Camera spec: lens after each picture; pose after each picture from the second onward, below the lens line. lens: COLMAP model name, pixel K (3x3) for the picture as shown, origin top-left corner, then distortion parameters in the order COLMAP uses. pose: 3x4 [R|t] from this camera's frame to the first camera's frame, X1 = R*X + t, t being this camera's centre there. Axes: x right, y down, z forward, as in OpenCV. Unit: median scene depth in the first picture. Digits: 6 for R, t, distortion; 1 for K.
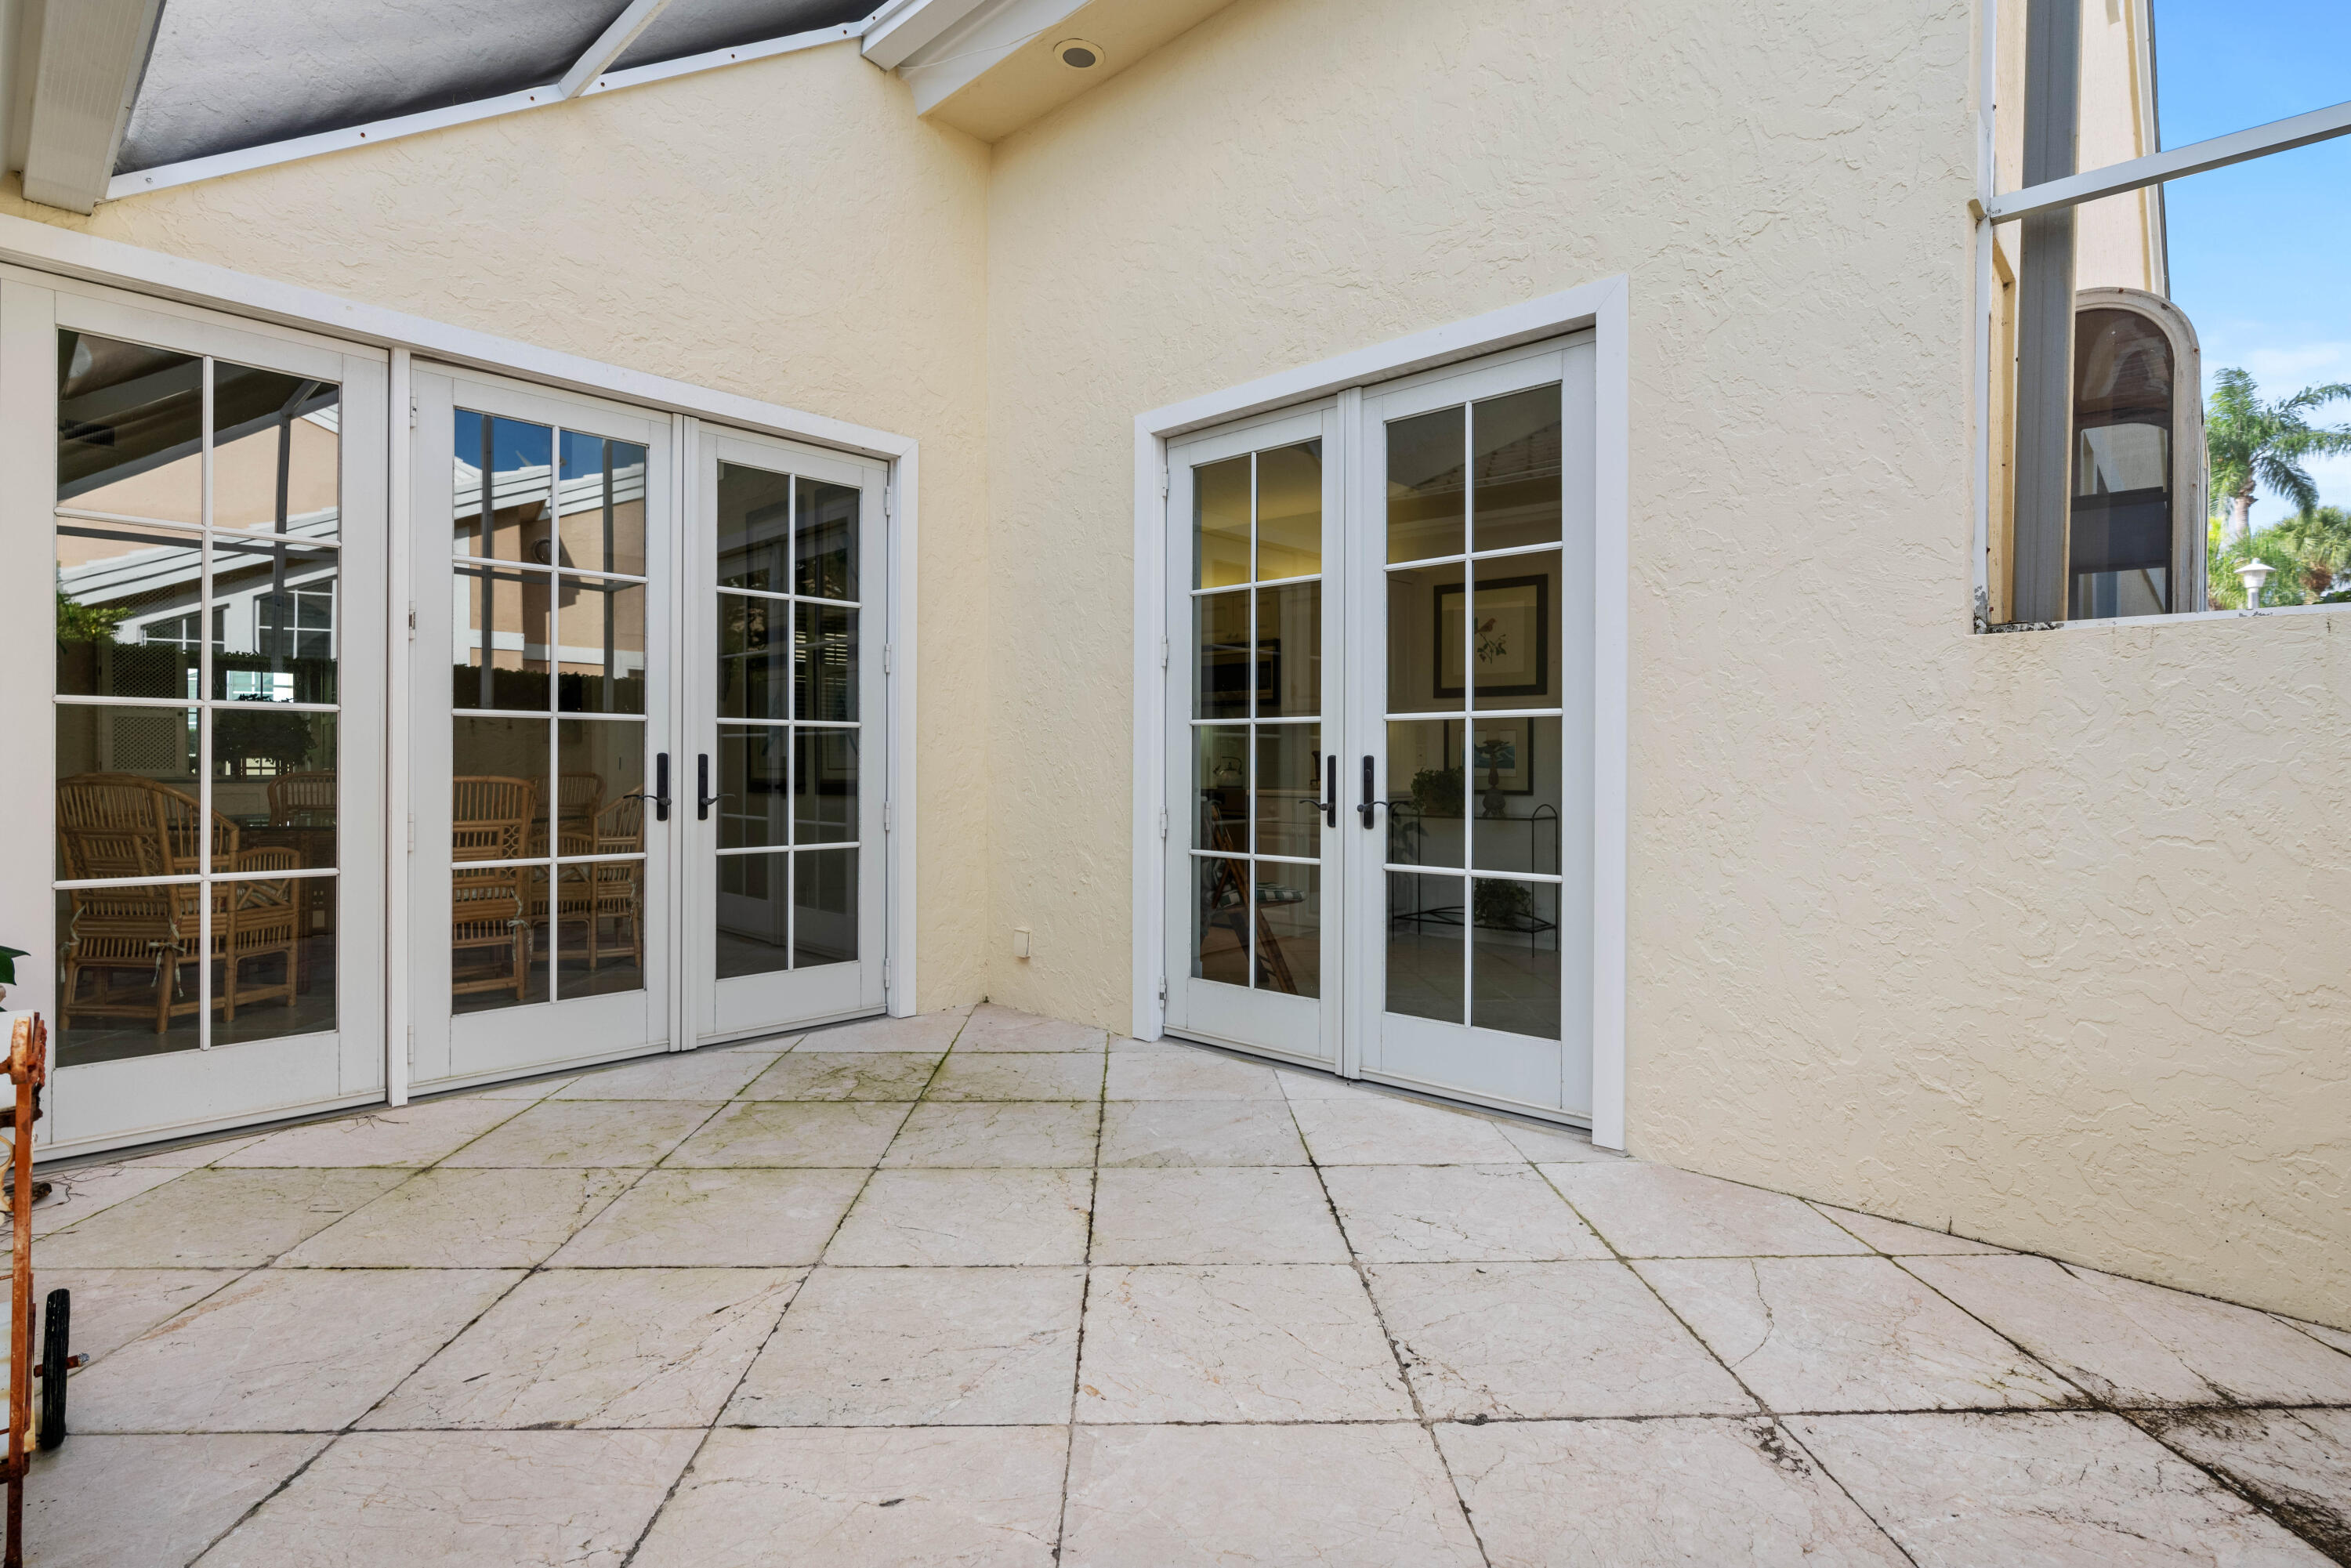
lens RADIAL K [[1127.4, 0, 1138.2], [0, 1127.4, 766.7], [0, 0, 1]] dist [-0.004317, 0.000078]
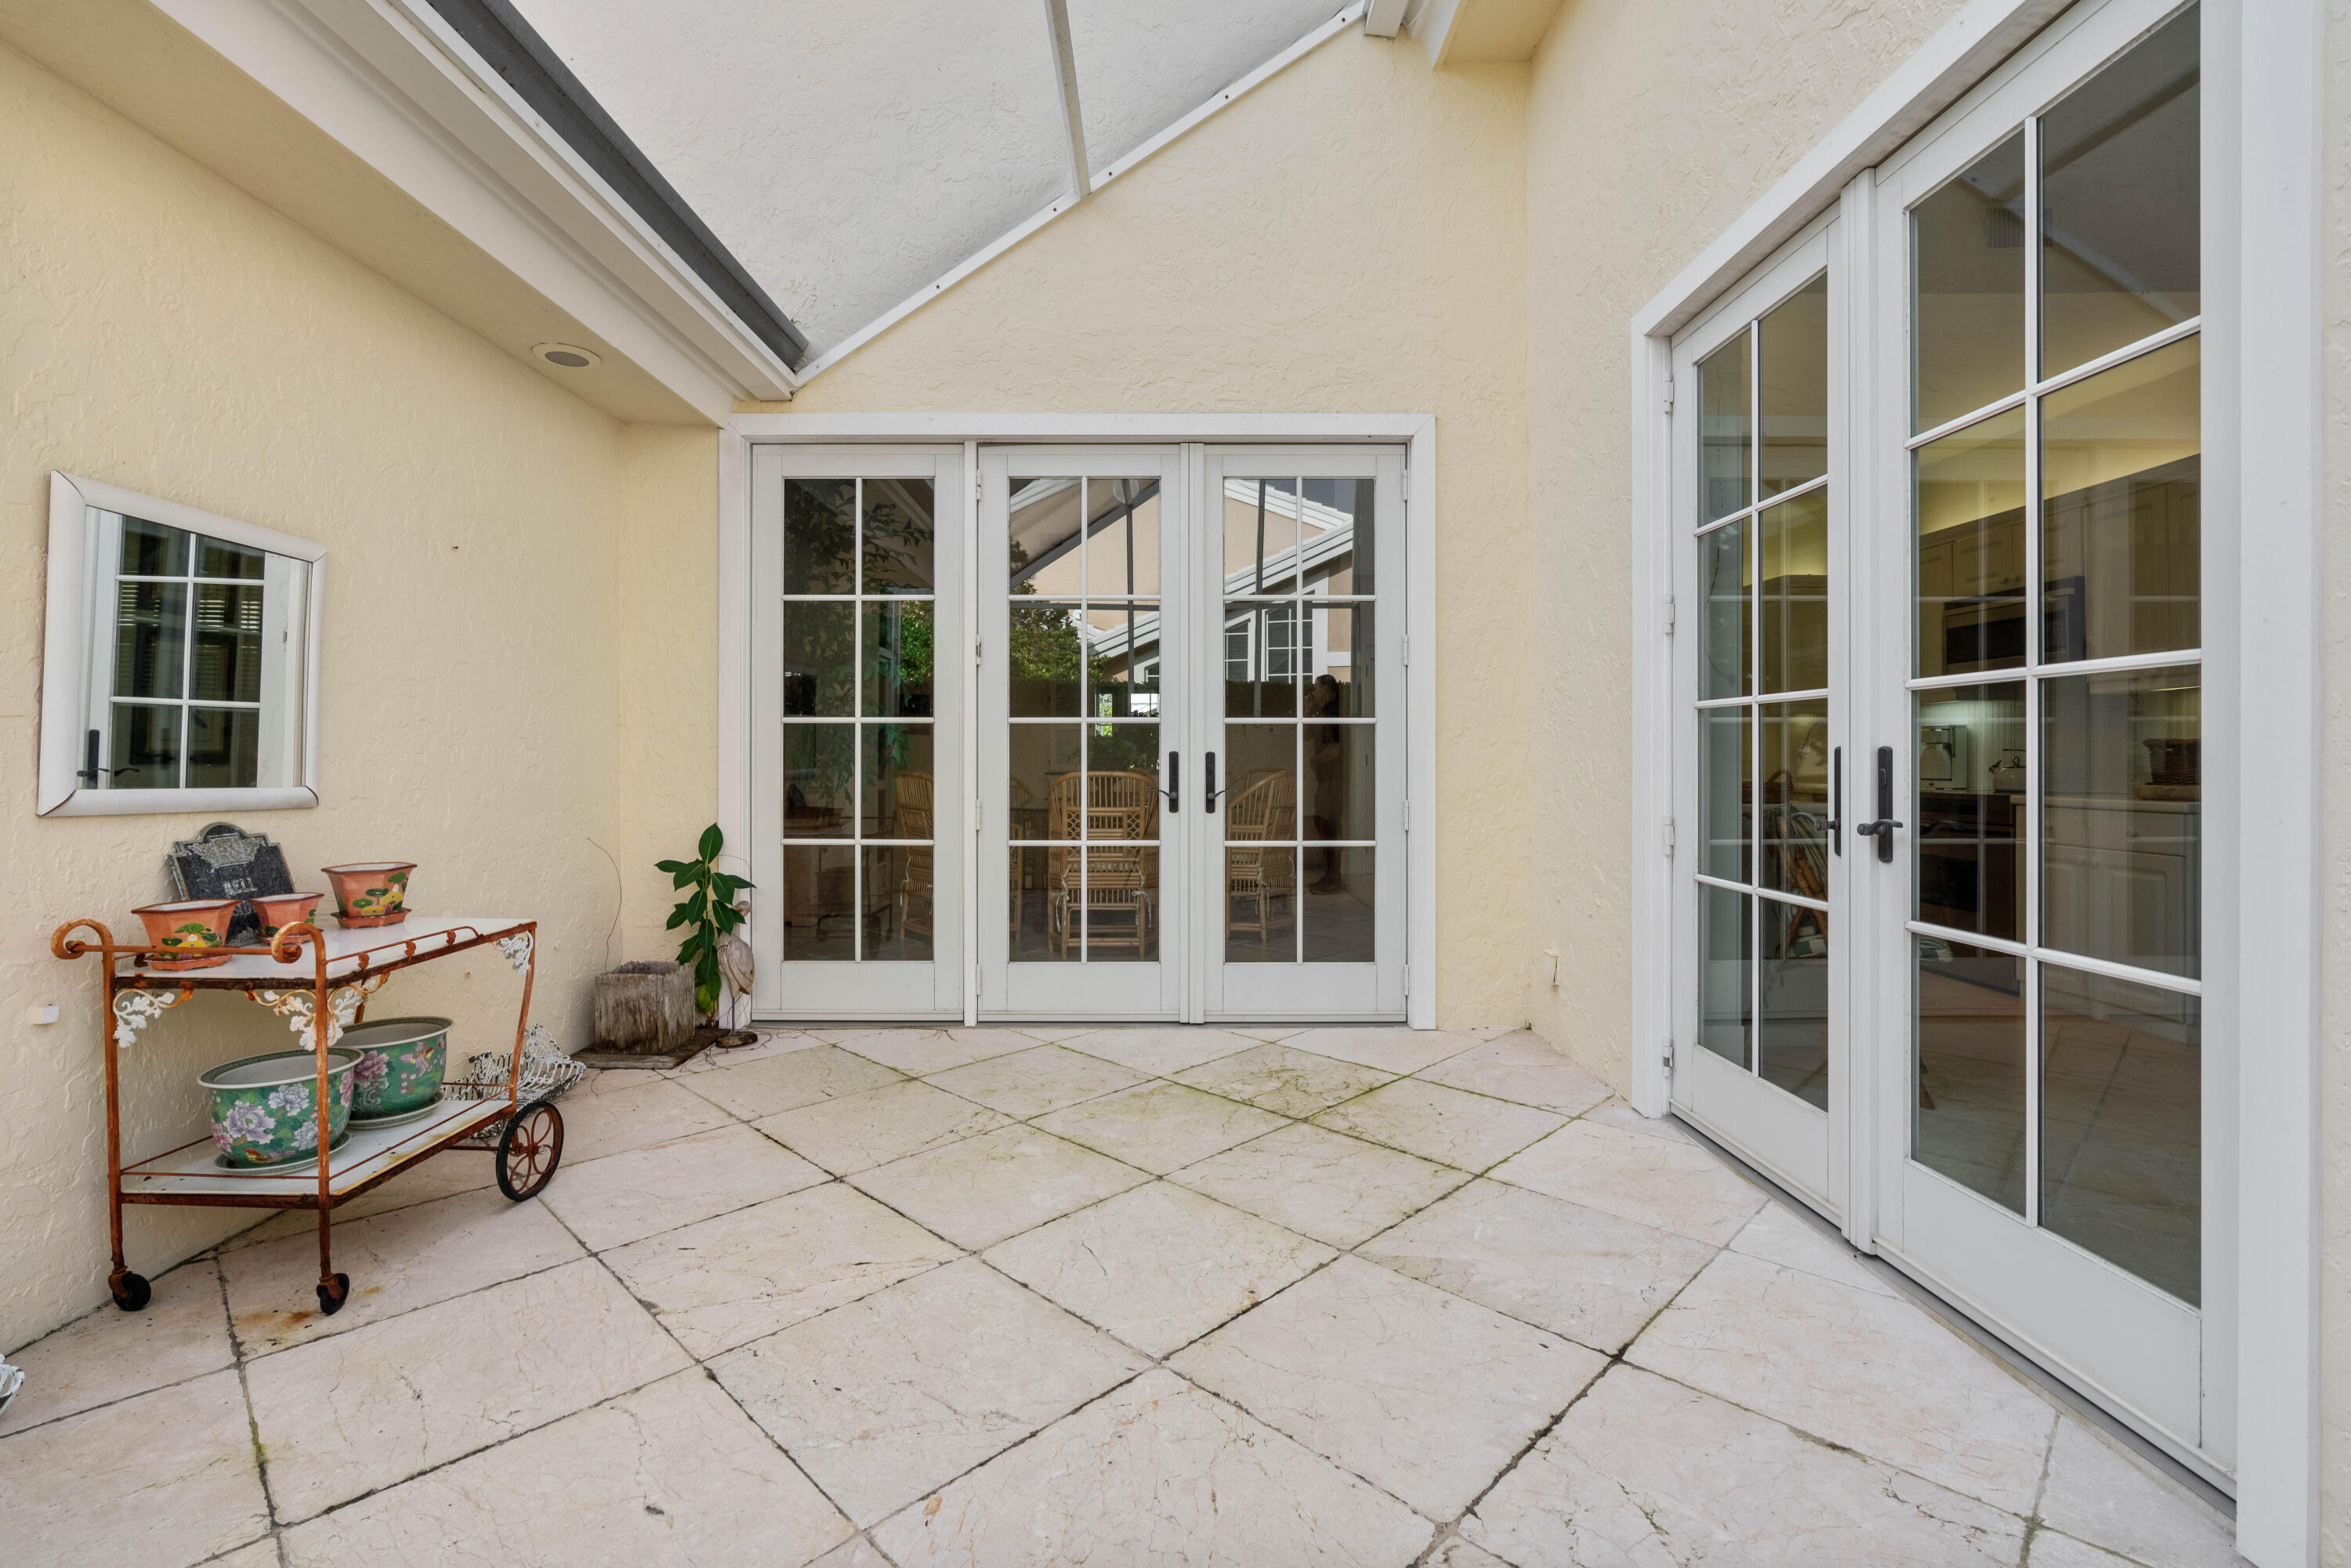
lens RADIAL K [[1037.1, 0, 1177.2], [0, 1037.1, 762.2], [0, 0, 1]] dist [-0.013959, 0.006970]
pose [[0.702822, -0.001721, -0.711364, 0.343341], [0.000520, 0.999998, -0.001906, 0.000227], [0.711365, 0.000970, 0.702822, 0.318940]]
